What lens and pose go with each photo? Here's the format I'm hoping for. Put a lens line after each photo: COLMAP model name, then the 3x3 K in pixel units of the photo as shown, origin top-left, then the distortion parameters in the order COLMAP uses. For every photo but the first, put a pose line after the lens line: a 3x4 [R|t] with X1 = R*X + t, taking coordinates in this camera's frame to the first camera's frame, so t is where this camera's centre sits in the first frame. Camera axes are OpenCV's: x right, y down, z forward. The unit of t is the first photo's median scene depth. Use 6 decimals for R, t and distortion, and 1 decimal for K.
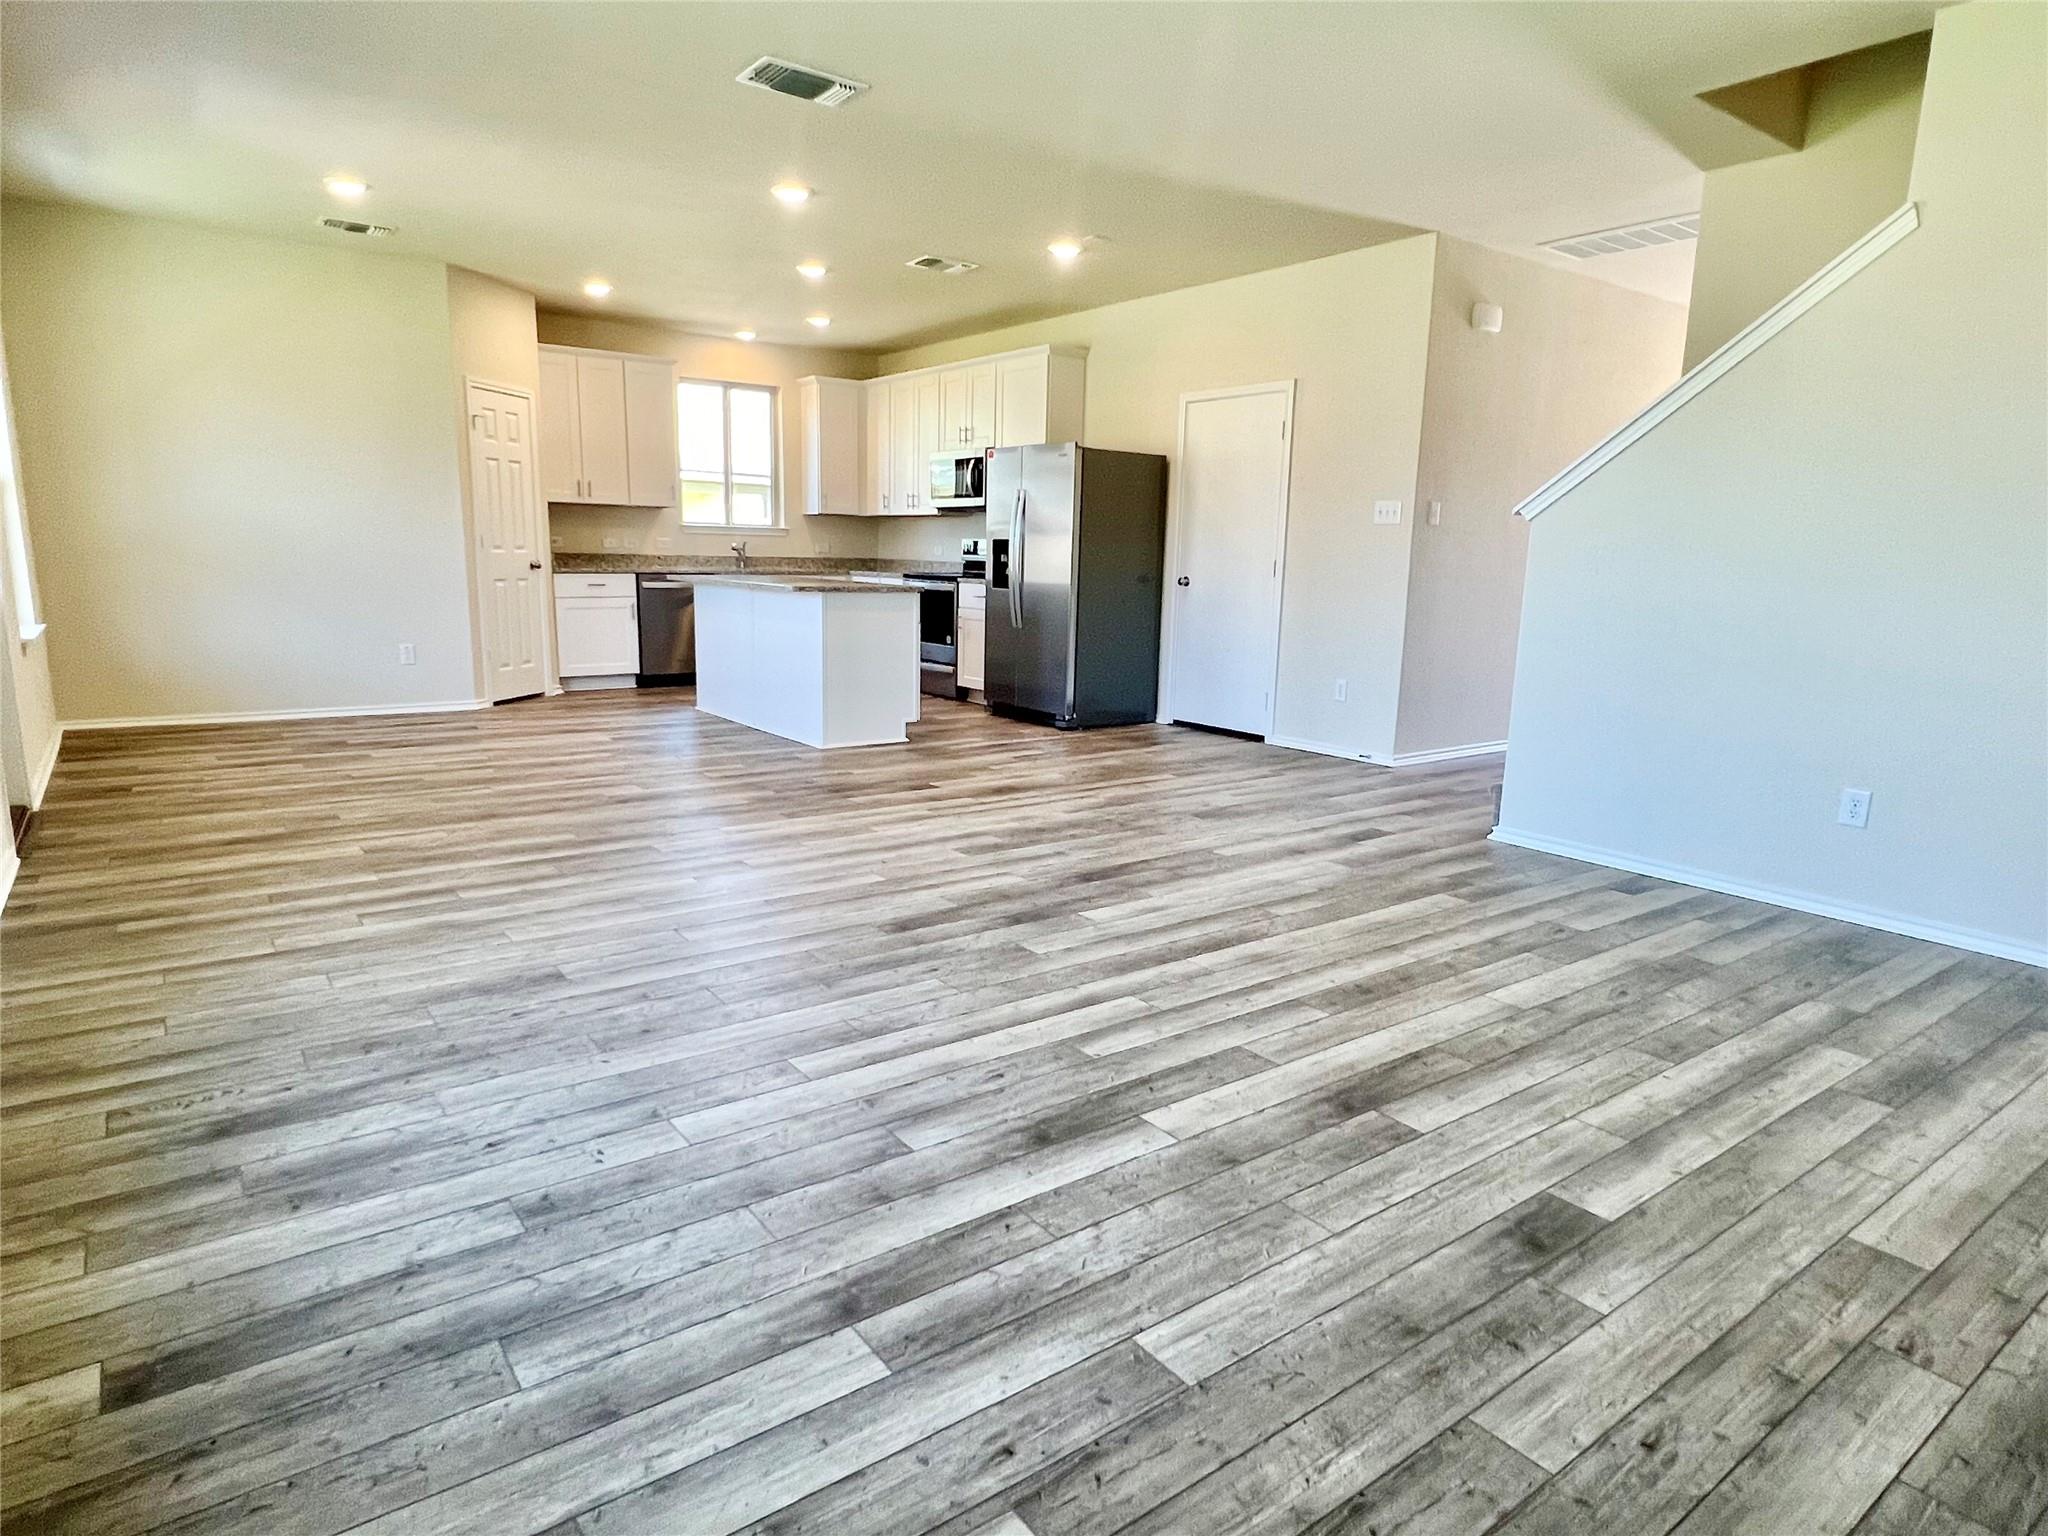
lens RADIAL K [[1170.6, 0, 1022.9], [0, 1170.6, 786.4], [0, 0, 1]] dist [-0.001314, -0.001950]
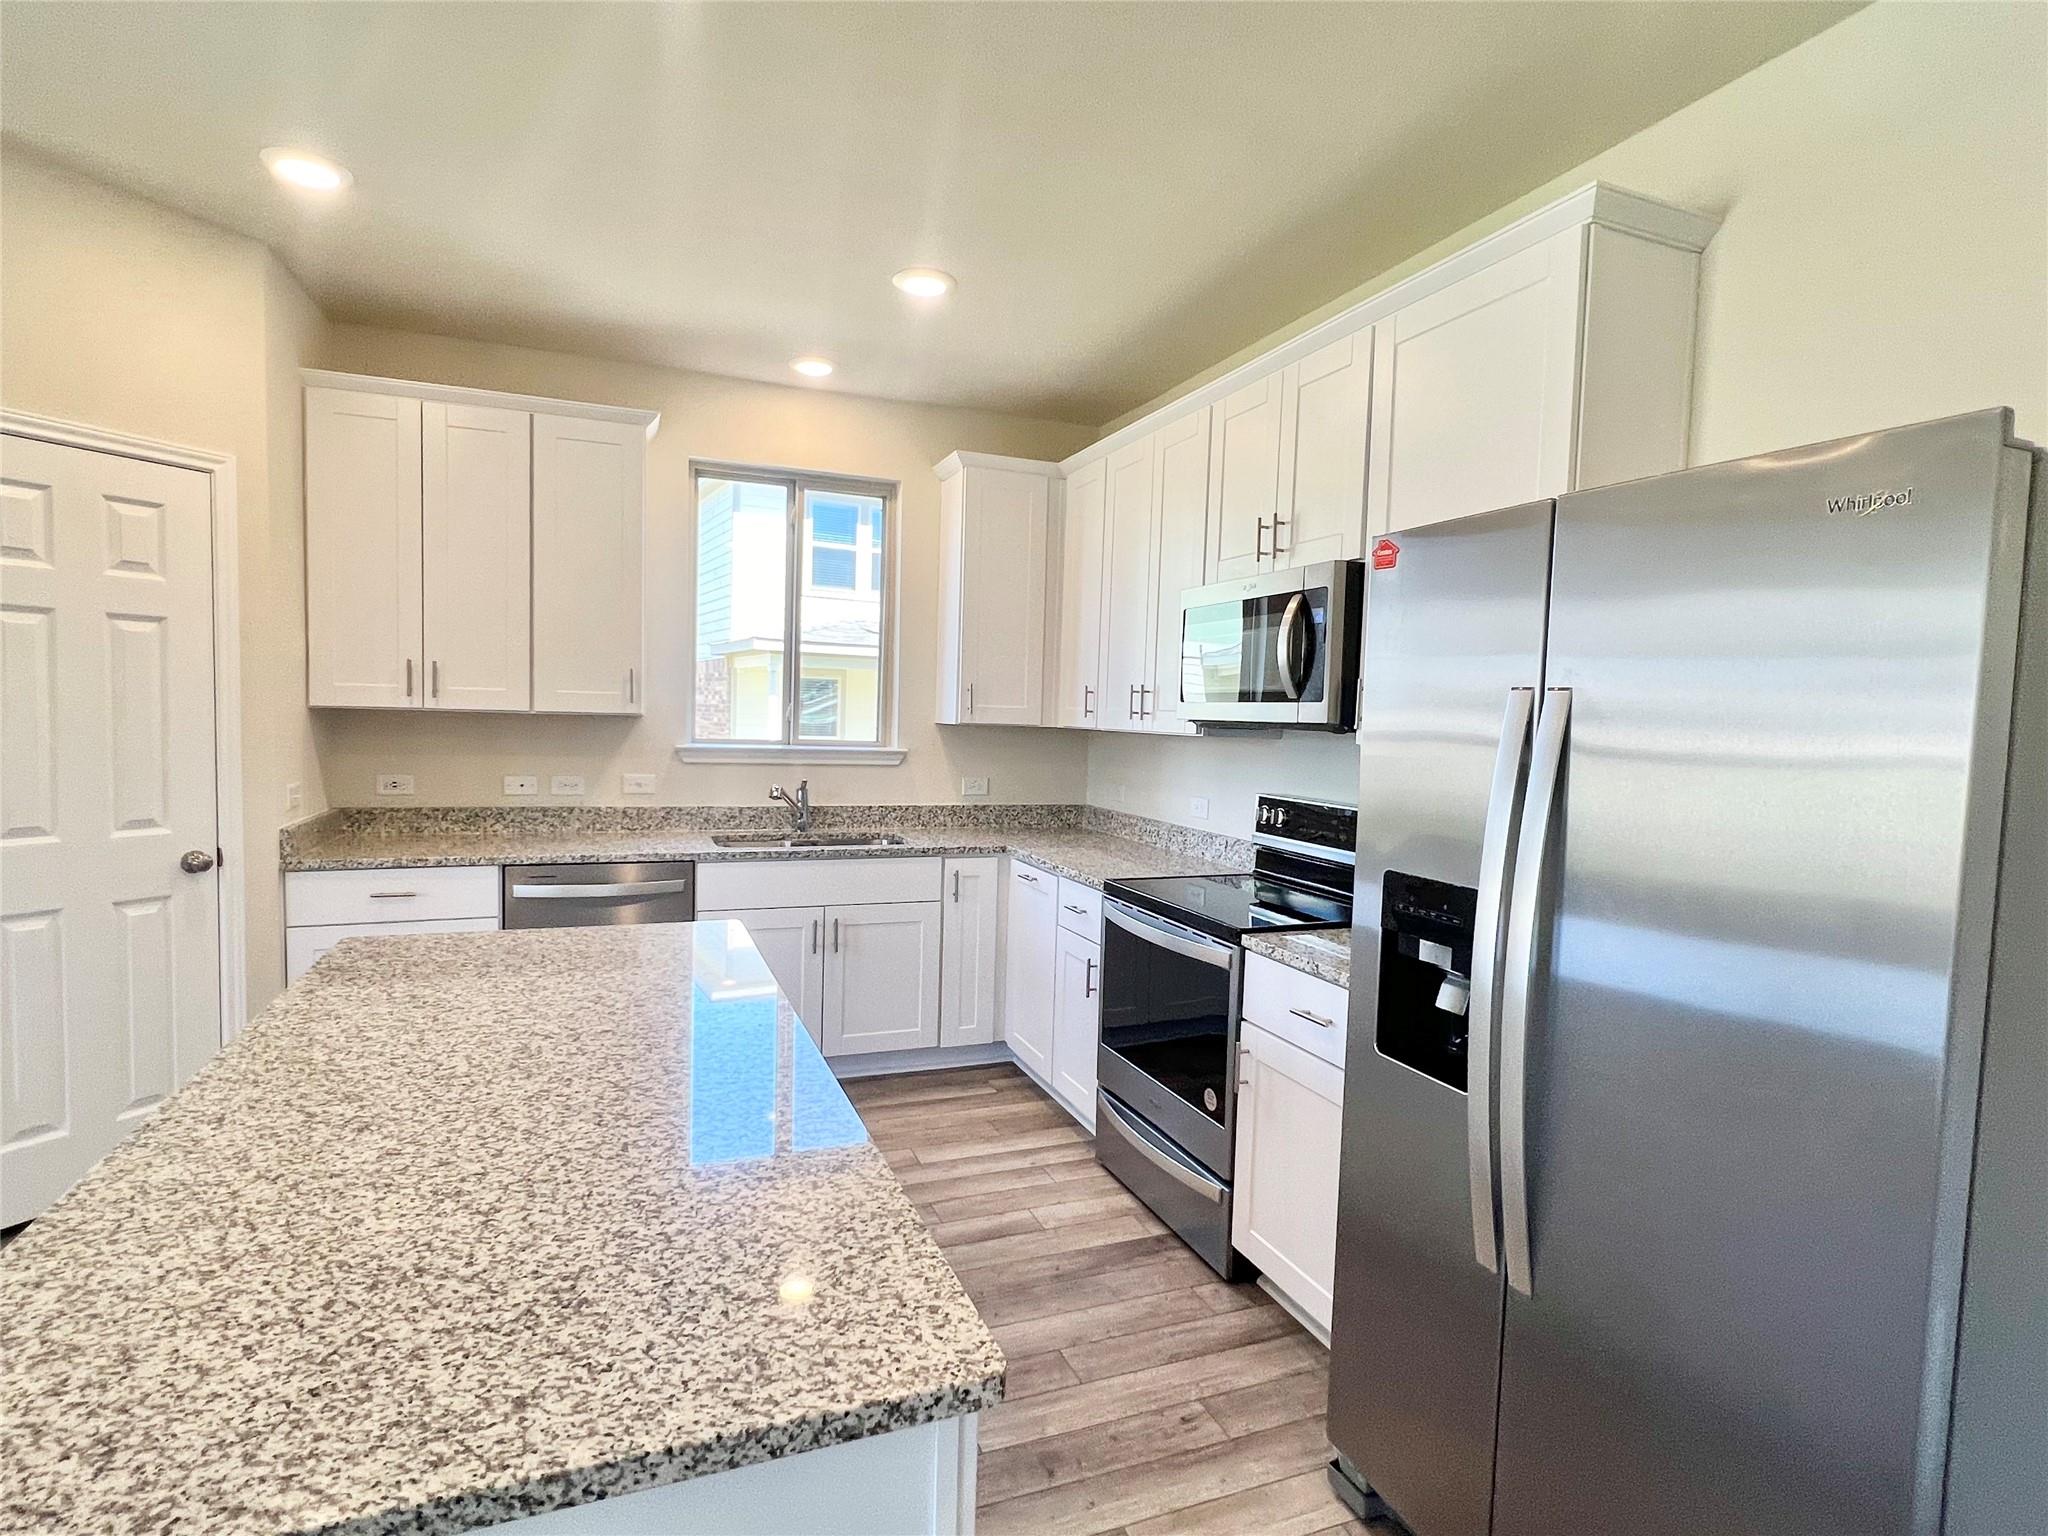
lens RADIAL K [[1033.9, 0, 1022.7], [0, 1033.9, 777.7], [0, 0, 1]] dist [-0.006193, -0.000063]
pose [[0.966353, 0.021654, -0.256307, -0.086939], [-0.058569, 0.988799, -0.137283, -0.372457], [0.250464, 0.147675, 0.956797, 1.447118]]
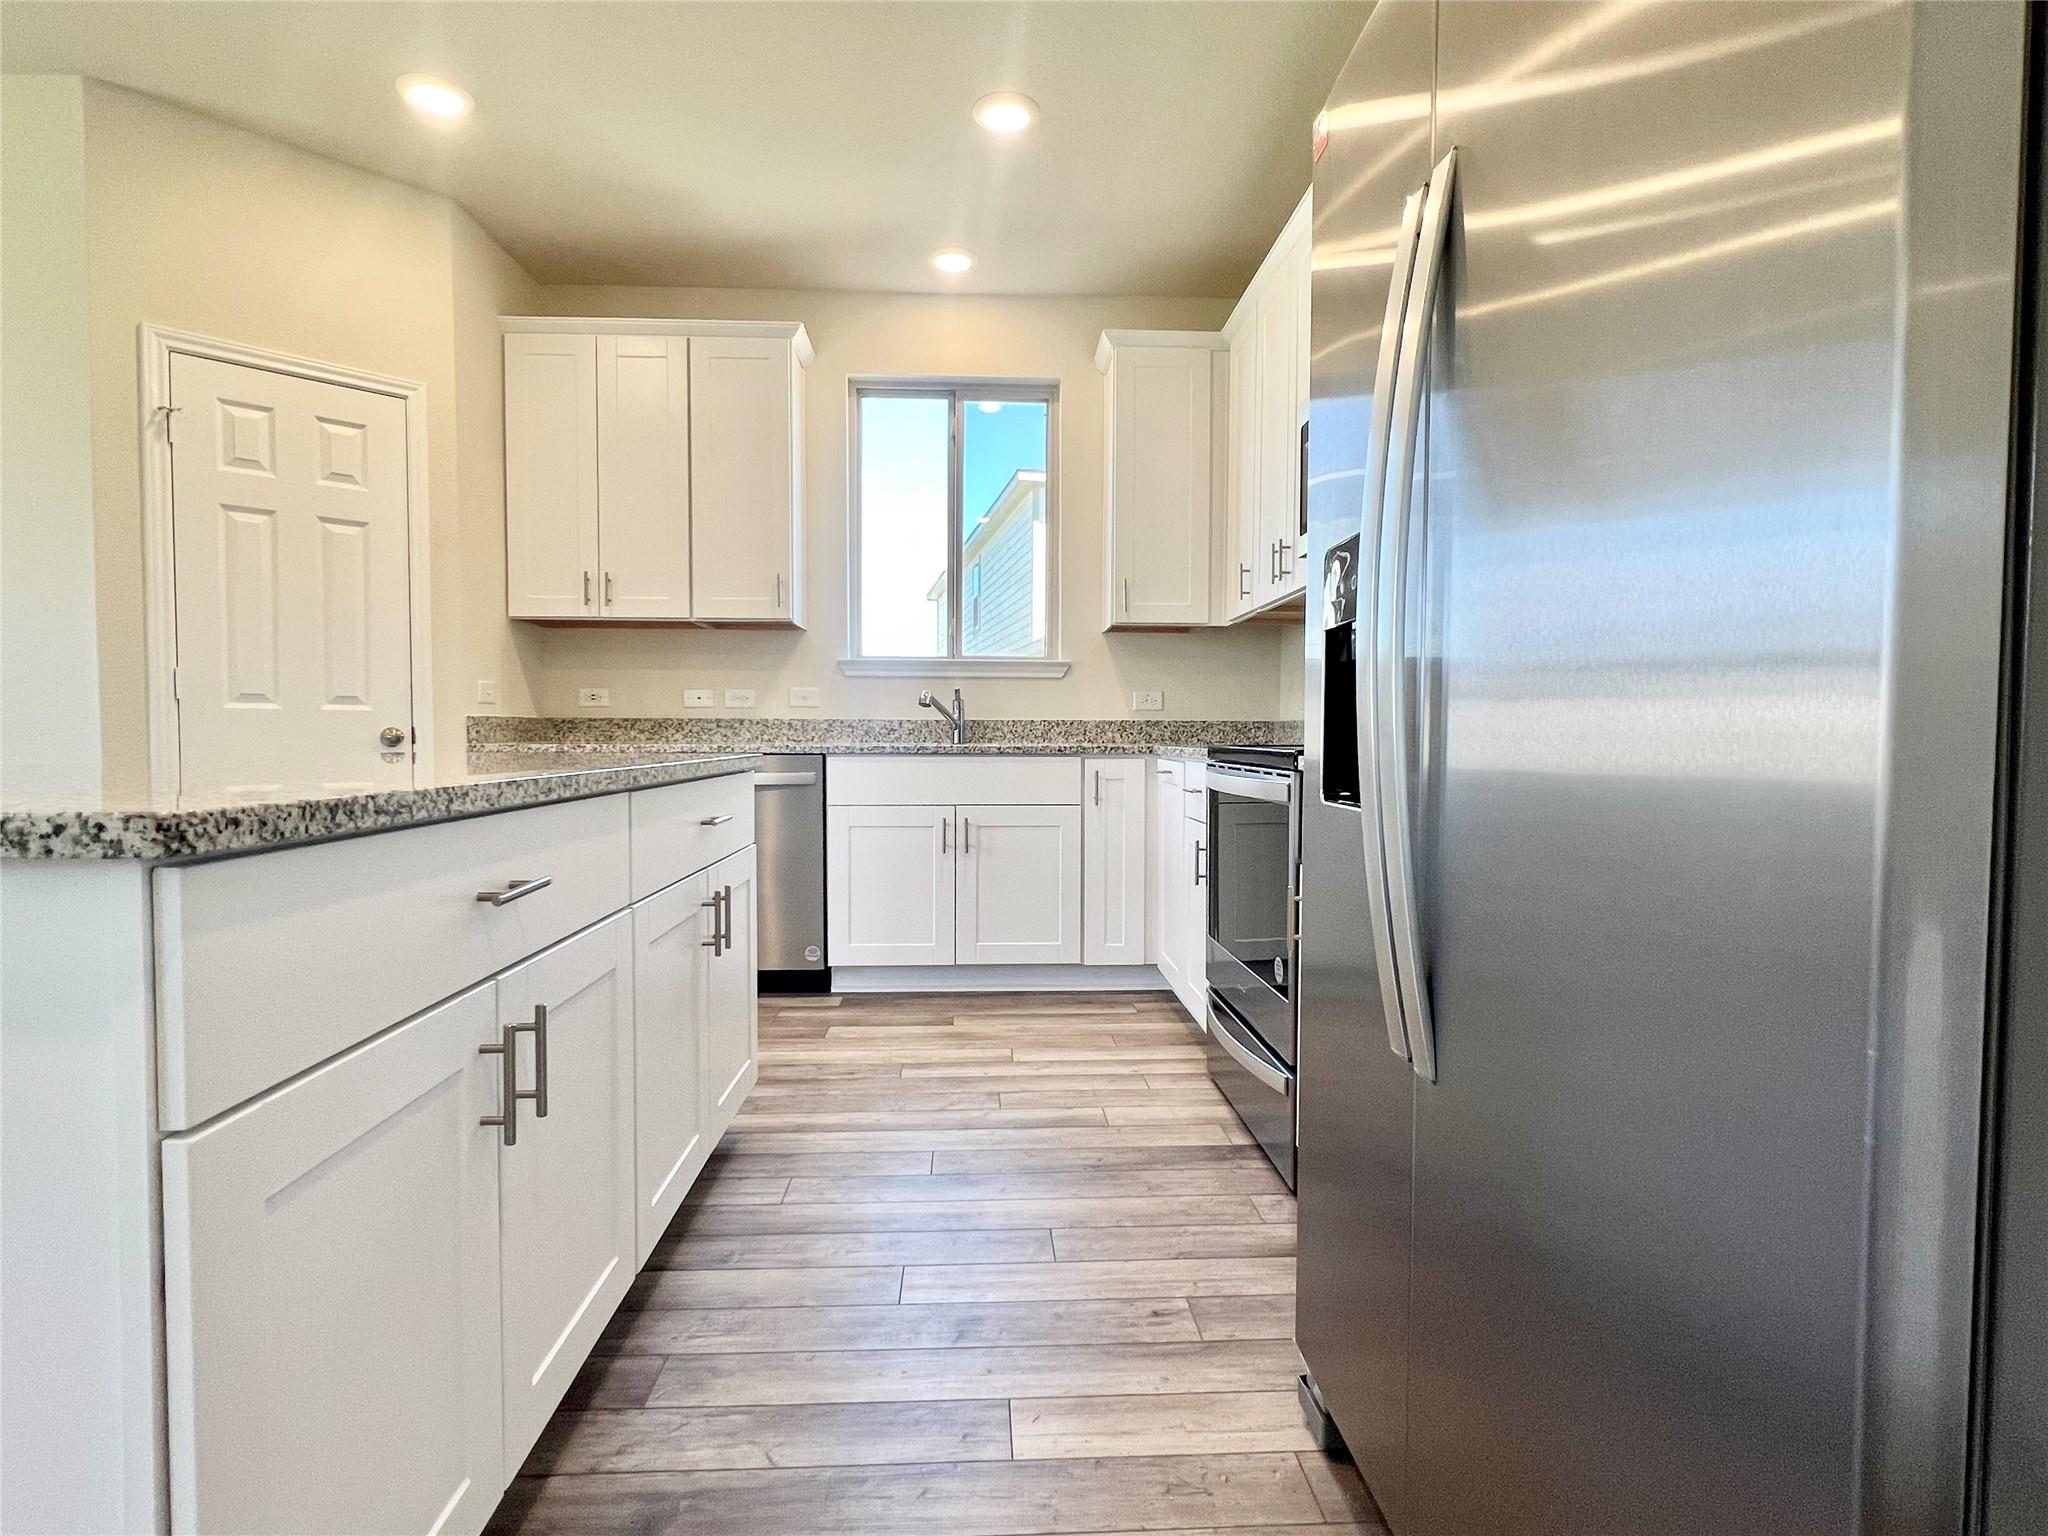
lens RADIAL K [[1033.9, 0, 1023.6], [0, 1033.9, 779.3], [0, 0, 1]] dist [-0.006193, -0.000063]
pose [[0.832921, 0.003242, -0.553382, 0.050559], [-0.094746, 0.986053, -0.136831, -0.279661], [0.545220, 0.166400, 0.821612, 1.603968]]
